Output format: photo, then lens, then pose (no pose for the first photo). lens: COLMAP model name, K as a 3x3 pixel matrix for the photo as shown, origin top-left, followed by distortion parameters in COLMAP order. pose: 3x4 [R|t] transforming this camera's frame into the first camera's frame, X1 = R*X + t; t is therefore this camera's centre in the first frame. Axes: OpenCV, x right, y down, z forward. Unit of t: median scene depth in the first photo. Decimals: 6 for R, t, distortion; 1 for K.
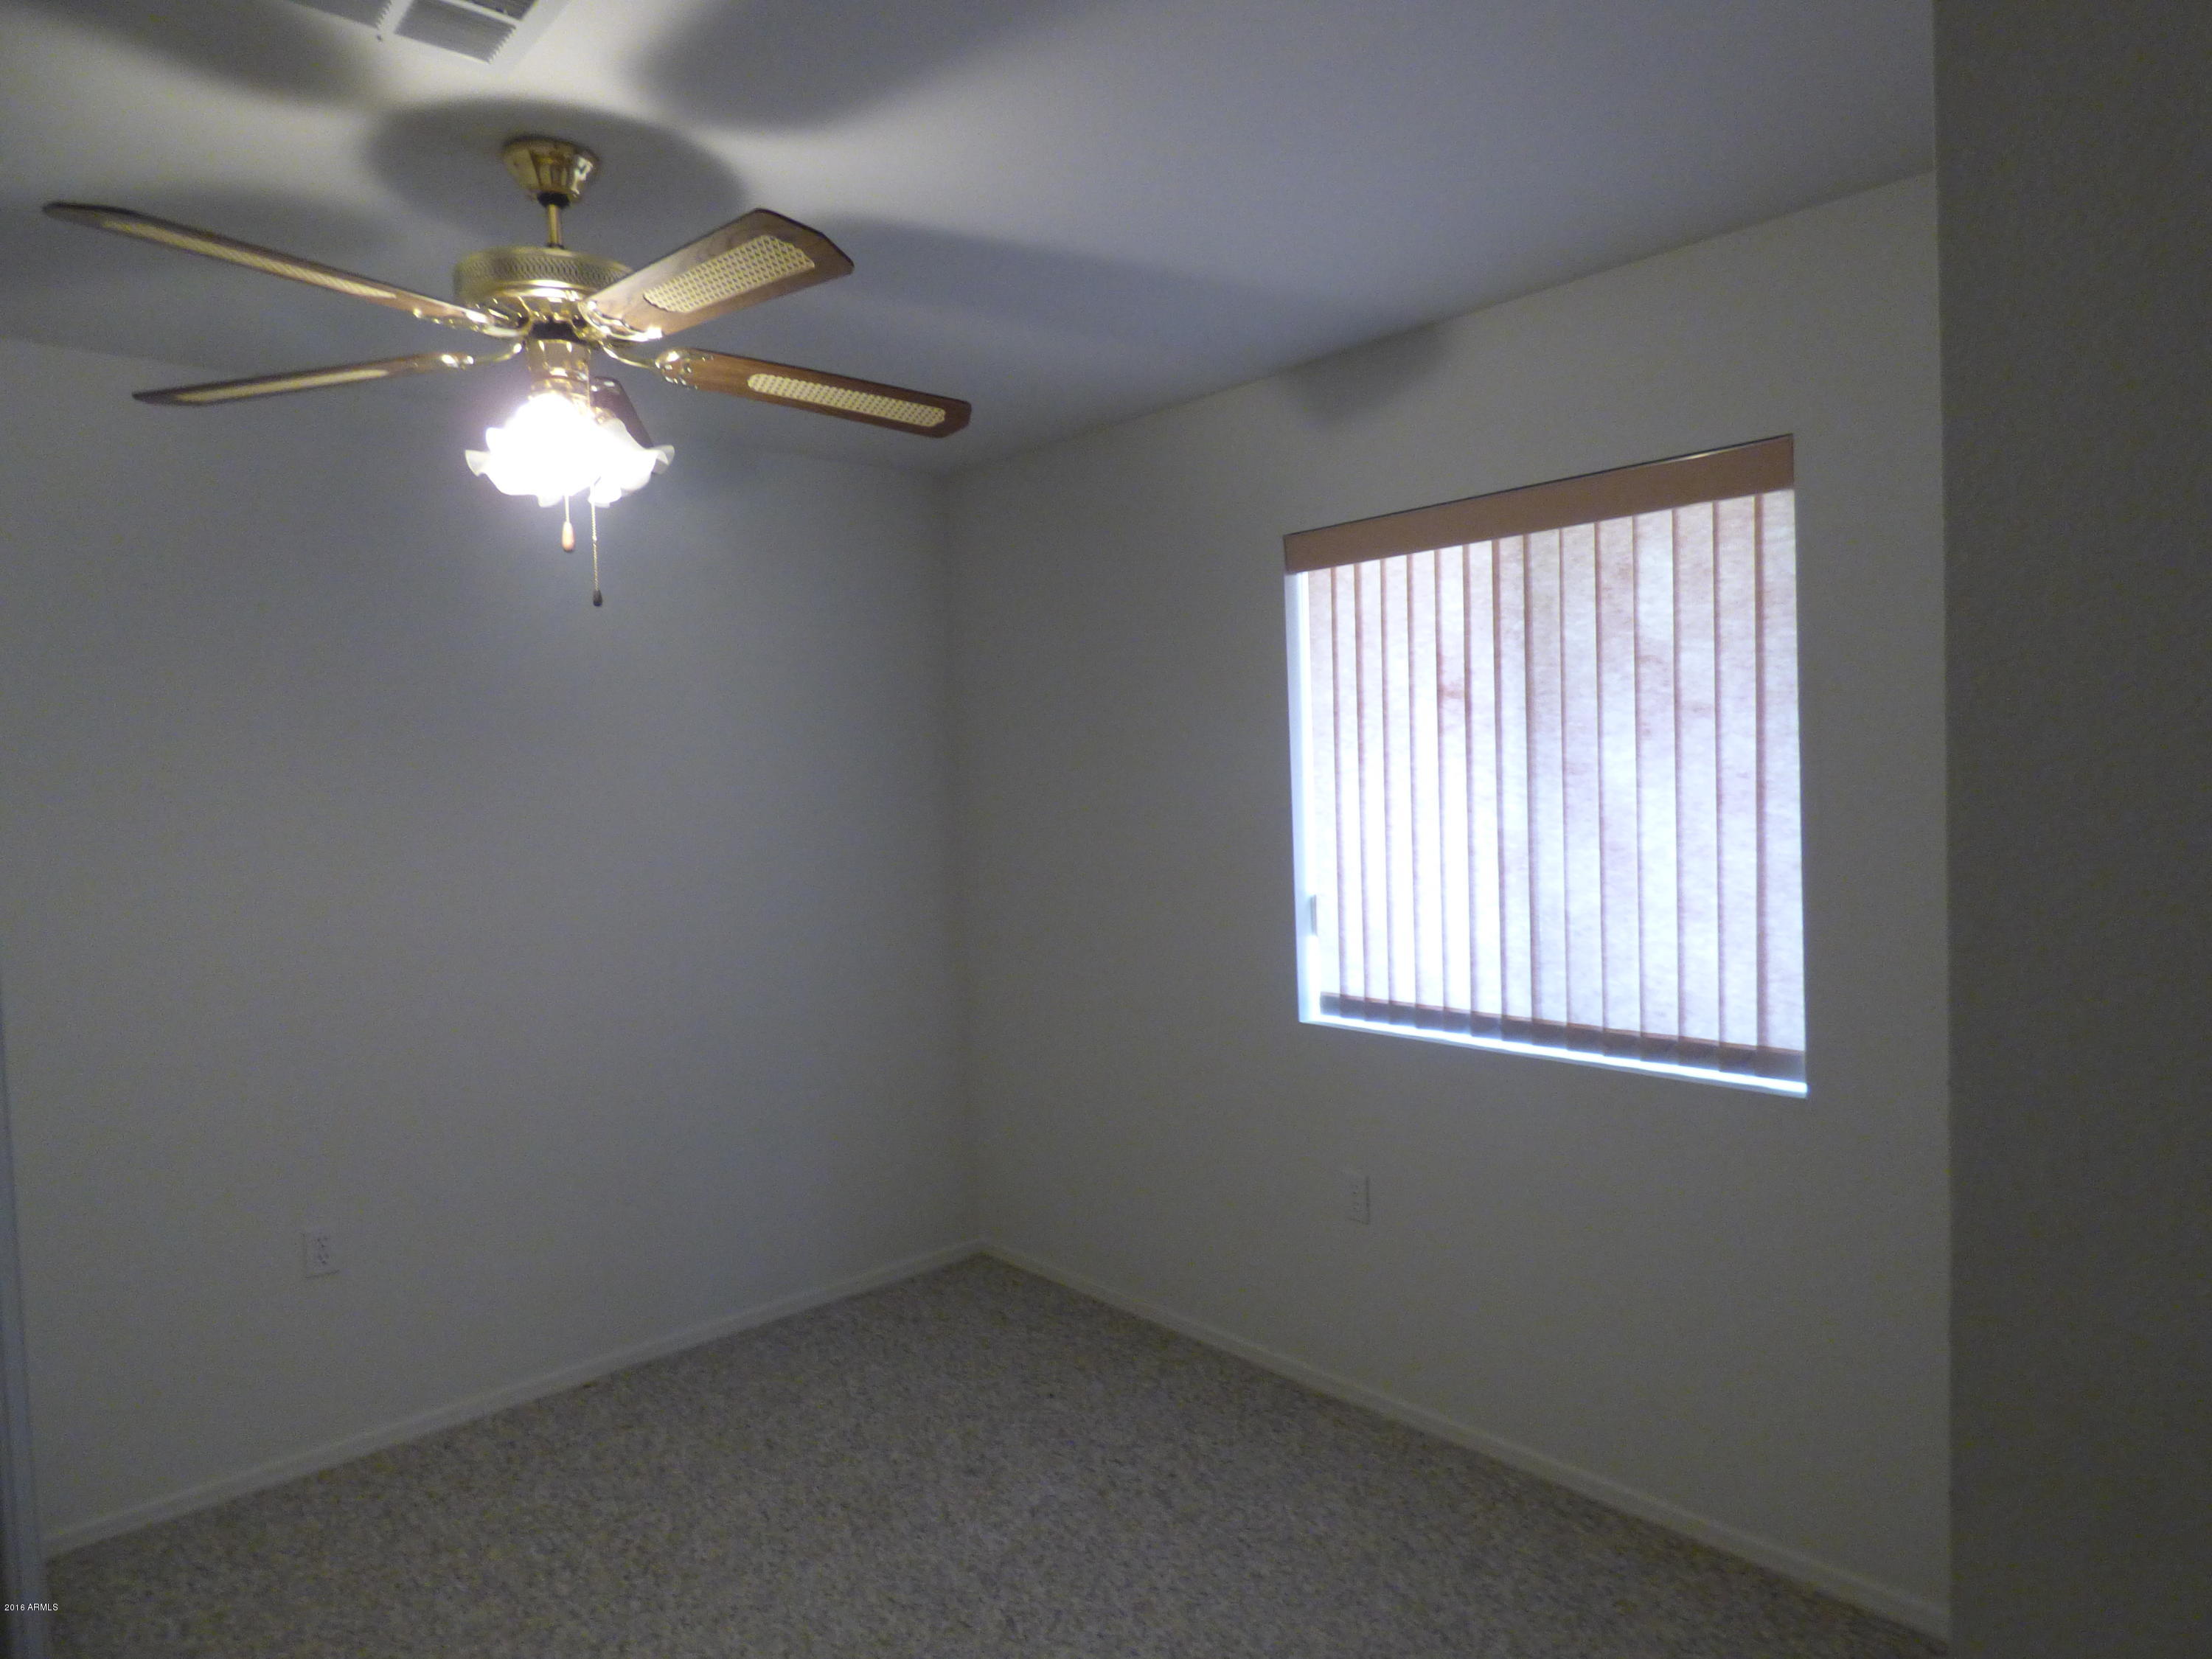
lens RADIAL K [[1358.2, 0, 1106.6], [0, 1358.2, 819.0], [0, 0, 1]] dist [-0.013105, -0.006548]
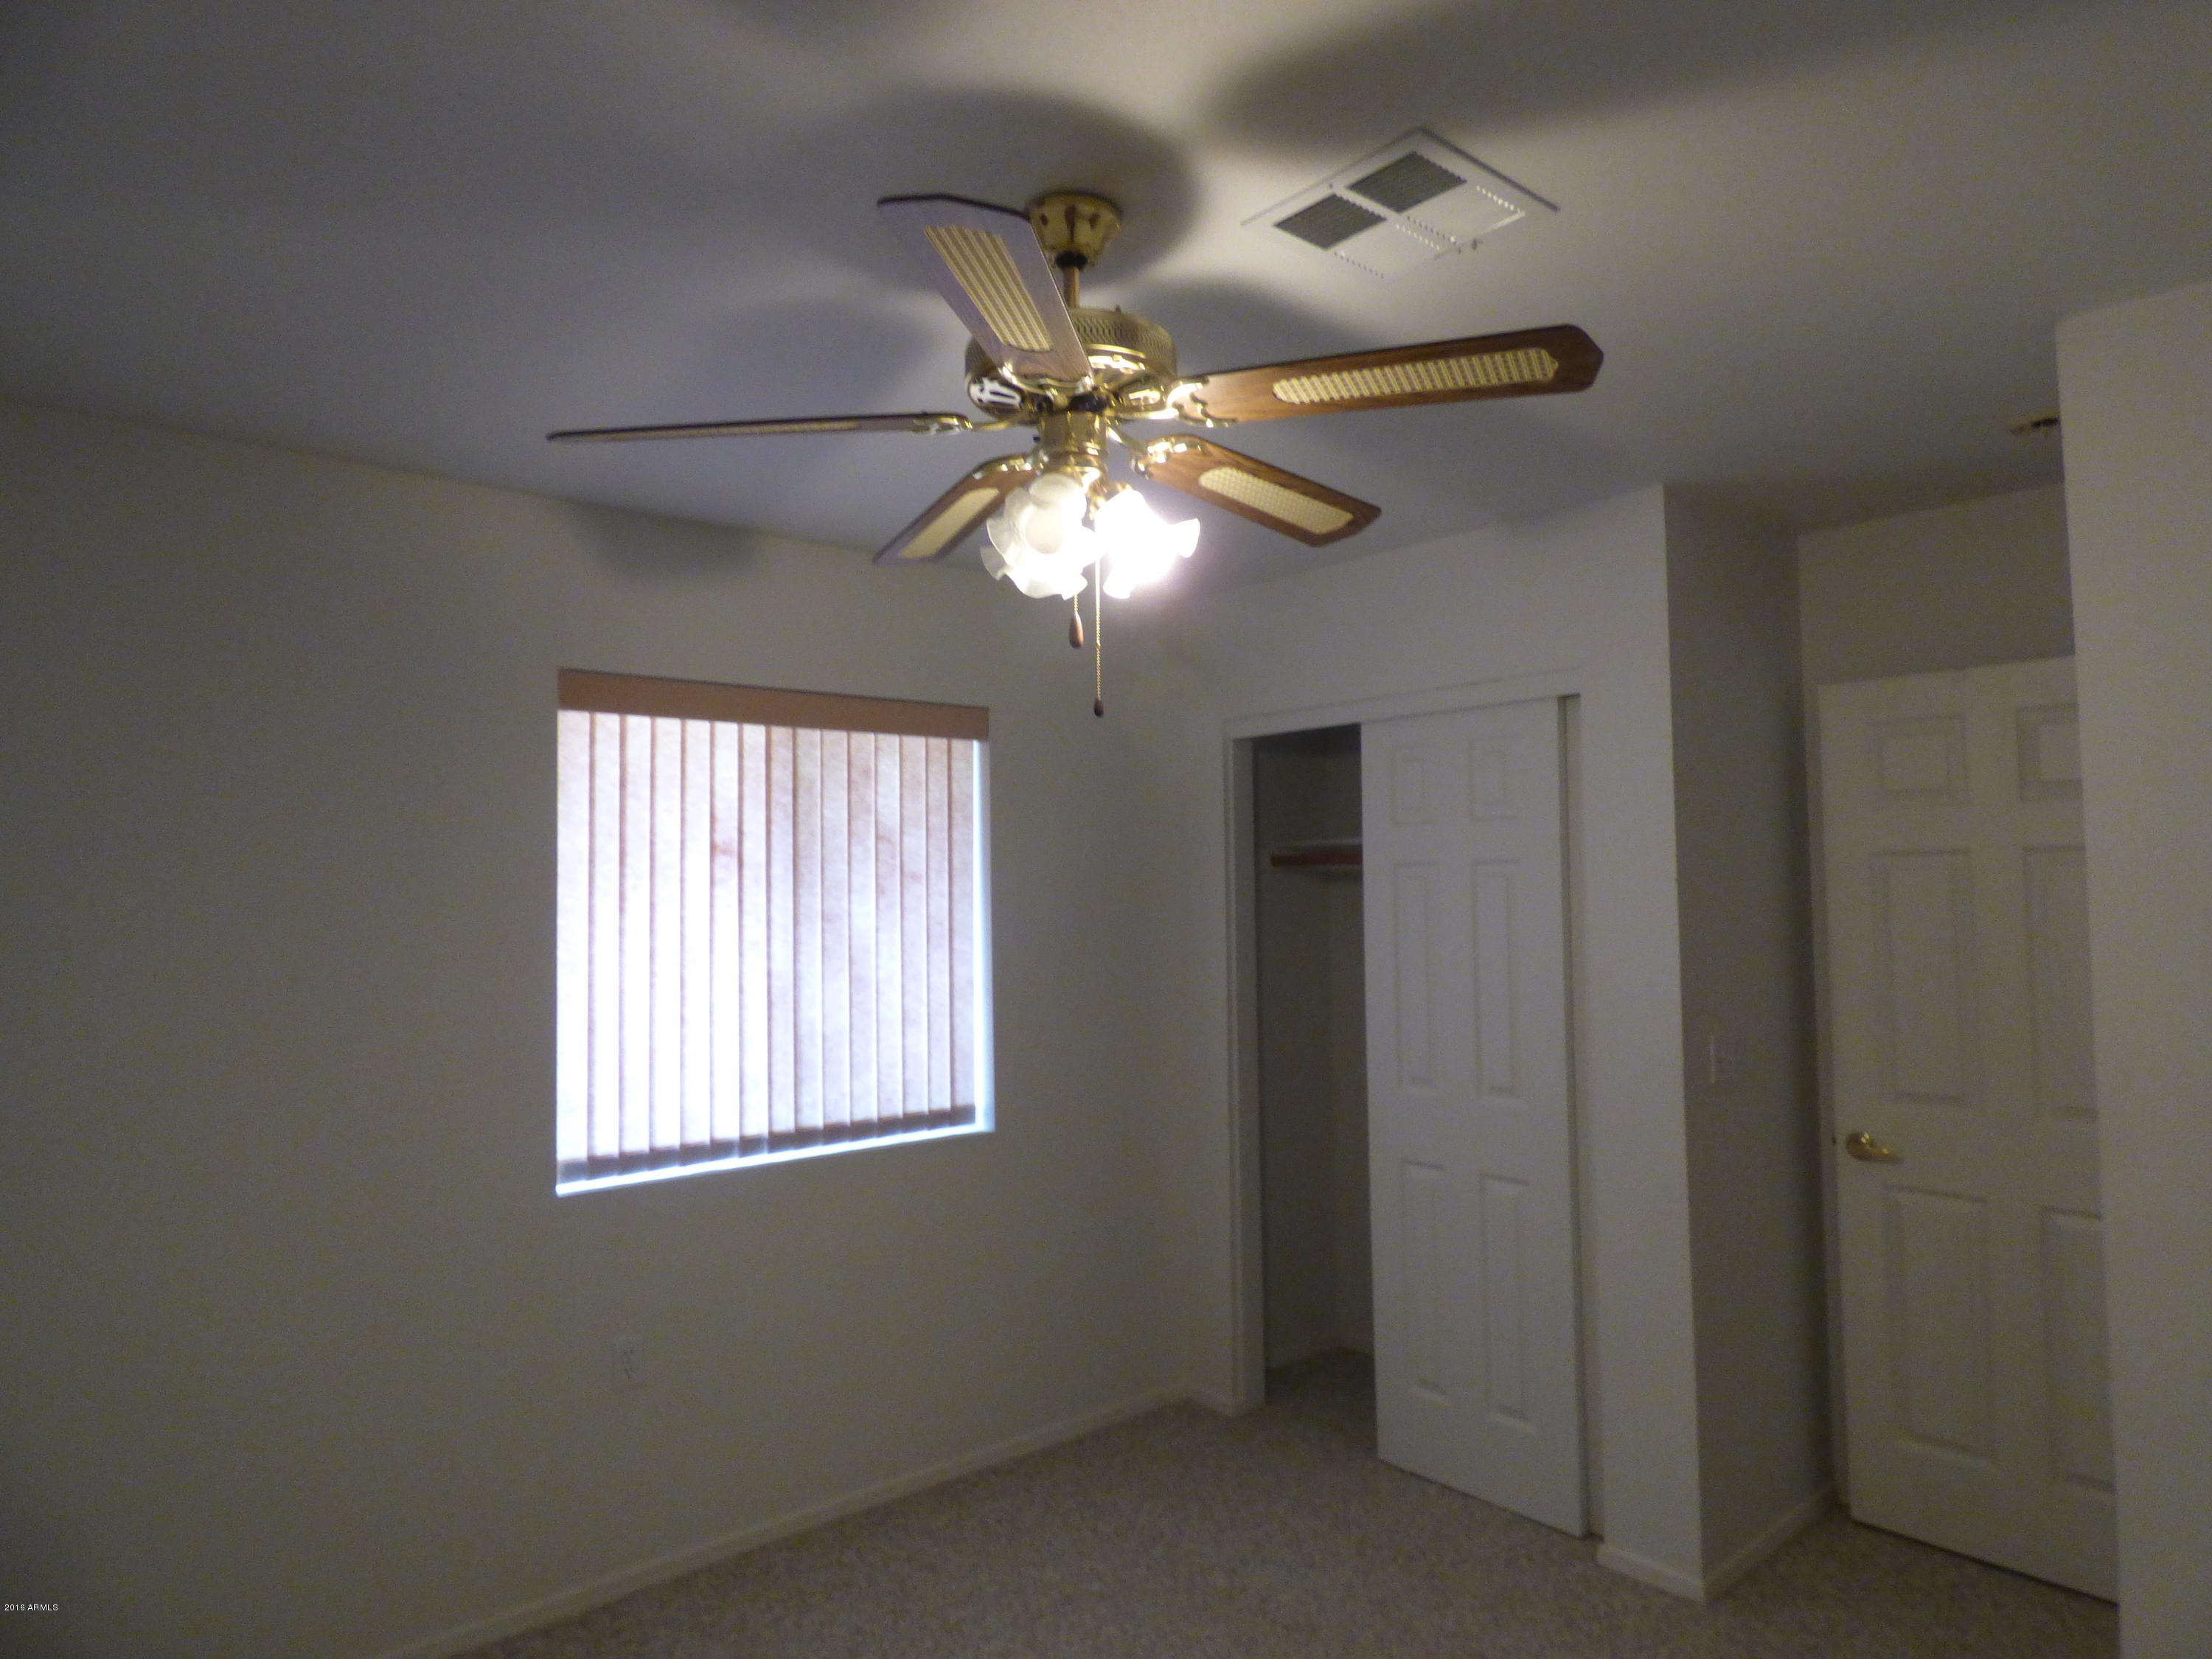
lens RADIAL K [[1358.2, 0, 1106.6], [0, 1358.2, 819.0], [0, 0, 1]] dist [-0.013105, -0.006548]
pose [[0.018274, 0.099454, 0.994874, -0.888458], [0.058951, 0.993202, -0.100369, 0.013054], [-0.998094, 0.060483, 0.012287, 0.693267]]
